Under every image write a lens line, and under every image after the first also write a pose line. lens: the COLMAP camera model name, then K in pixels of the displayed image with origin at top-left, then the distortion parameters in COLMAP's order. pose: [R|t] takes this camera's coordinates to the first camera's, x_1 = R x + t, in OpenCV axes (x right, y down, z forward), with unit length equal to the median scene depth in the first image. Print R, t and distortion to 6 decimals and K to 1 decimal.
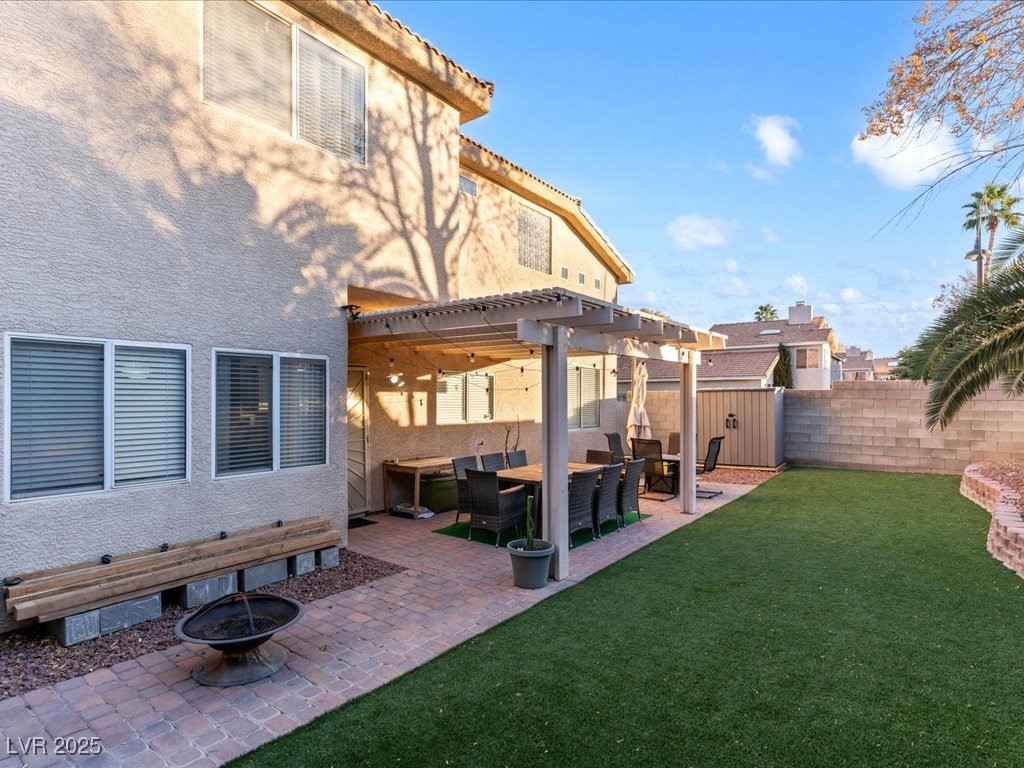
lens RADIAL K [[554.9, 0, 510.8], [0, 554.9, 392.2], [0, 0, 1]] dist [0.001575, 0.001903]
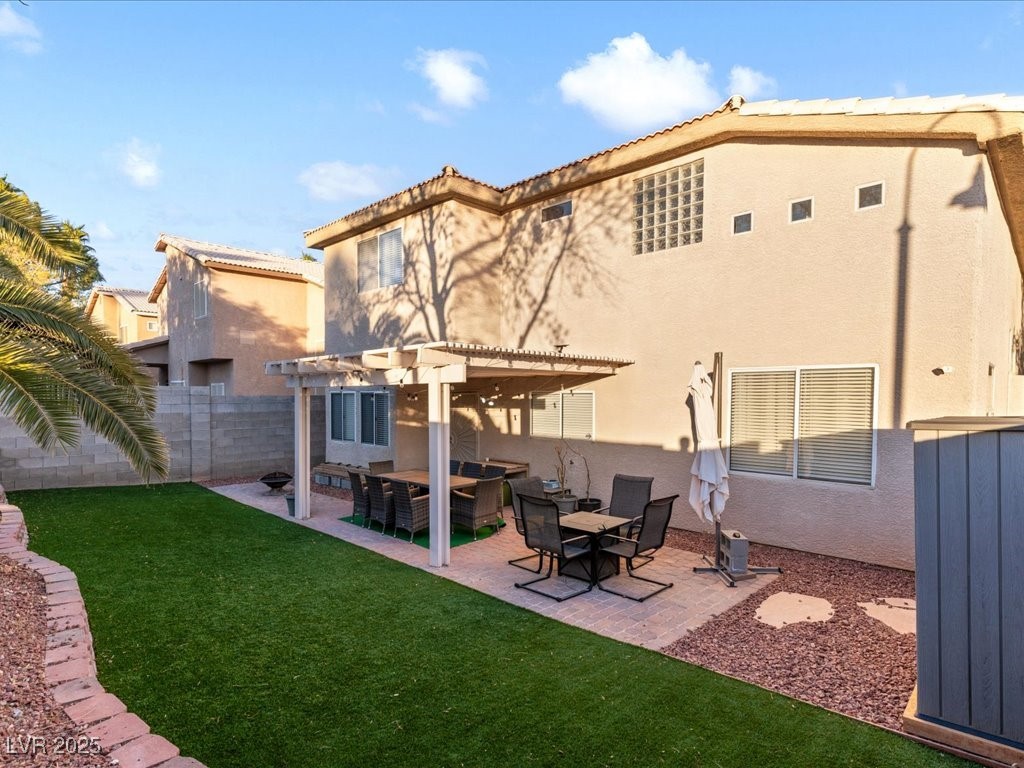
lens RADIAL K [[574.3, 0, 511.3], [0, 574.3, 399.1], [0, 0, 1]] dist [-0.074139, 0.000304]
pose [[-0.129694, 0.003283, -0.991549, 1.271082], [0.011273, 0.999935, 0.001836, -0.027599], [0.991490, -0.010939, -0.129722, 1.348682]]
